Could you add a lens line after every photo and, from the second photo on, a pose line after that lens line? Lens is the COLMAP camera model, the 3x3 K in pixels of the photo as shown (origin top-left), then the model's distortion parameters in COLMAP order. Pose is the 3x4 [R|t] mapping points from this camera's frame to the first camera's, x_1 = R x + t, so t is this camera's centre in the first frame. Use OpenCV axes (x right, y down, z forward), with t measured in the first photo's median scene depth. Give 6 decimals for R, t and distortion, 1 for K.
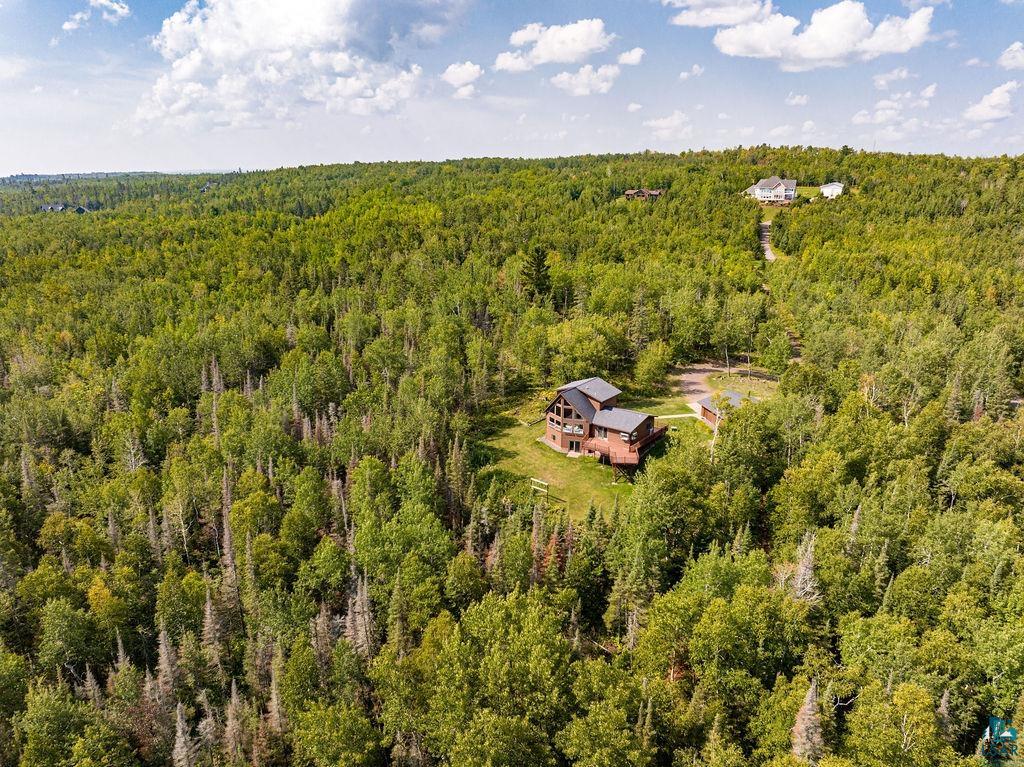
lens RADIAL K [[709.2, 0, 512.0], [0, 709.2, 383.5], [0, 0, 1]] dist [-0.032616, -0.002302]
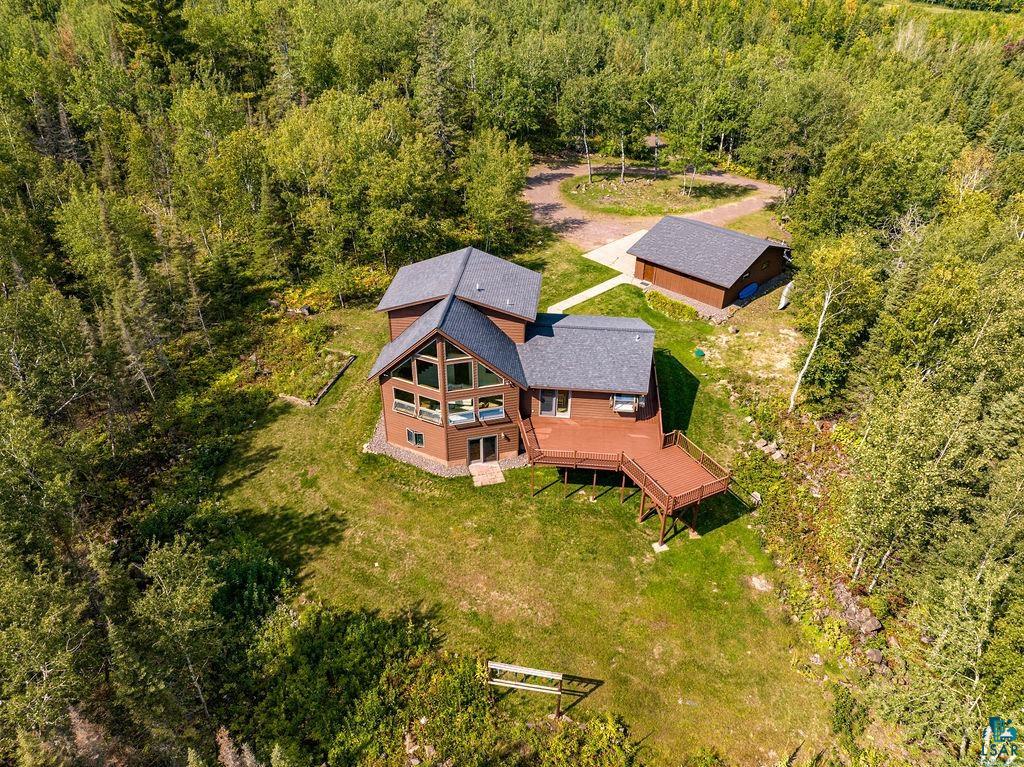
lens RADIAL K [[709.2, 0, 512.0], [0, 709.2, 383.5], [0, 0, 1]] dist [-0.032616, -0.002302]
pose [[0.849354, -0.280202, 0.447308, -0.057689], [0.143682, 0.938194, 0.314877, -0.061458], [-0.507891, -0.203172, 0.837119, 0.686355]]
